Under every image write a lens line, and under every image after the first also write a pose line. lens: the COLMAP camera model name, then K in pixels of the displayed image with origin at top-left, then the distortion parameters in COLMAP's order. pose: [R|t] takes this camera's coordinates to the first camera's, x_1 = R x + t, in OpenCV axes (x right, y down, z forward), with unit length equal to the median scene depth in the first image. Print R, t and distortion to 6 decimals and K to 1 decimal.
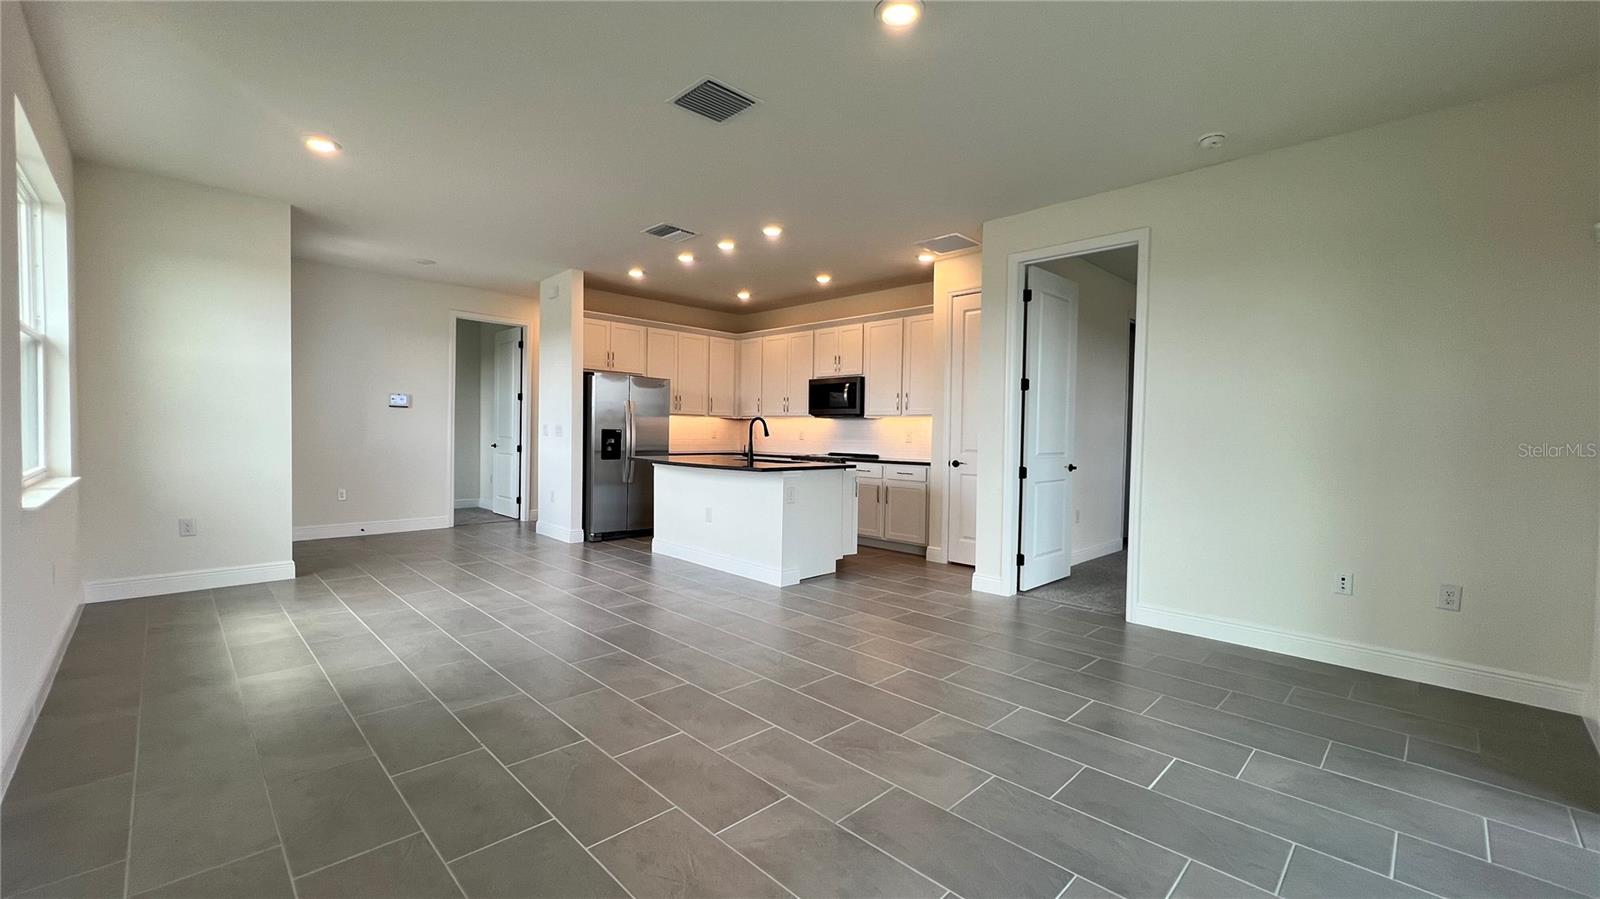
lens RADIAL K [[642.0, 0, 799.3], [0, 642.0, 452.6], [0, 0, 1]] dist [-0.000844, 0.000081]
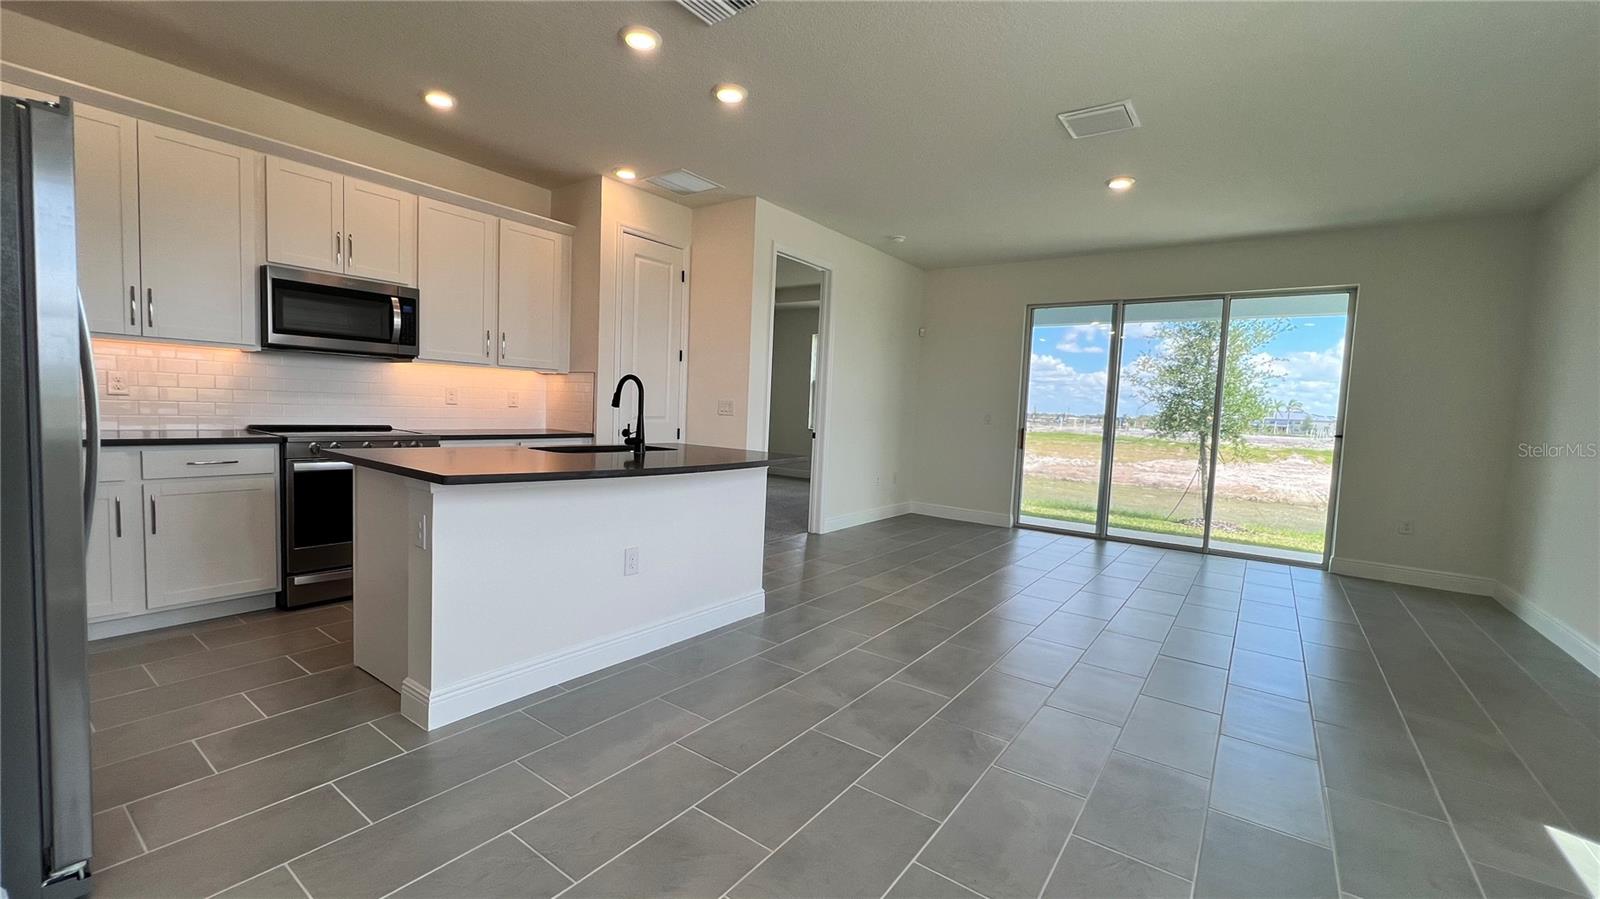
lens RADIAL K [[642.0, 0, 799.3], [0, 642.0, 452.6], [0, 0, 1]] dist [-0.000844, 0.000081]
pose [[-0.155291, -0.093711, 0.983414, -0.531704], [-0.014913, 0.995599, 0.092518, -0.033070], [-0.987756, -0.000298, -0.156006, 0.752934]]
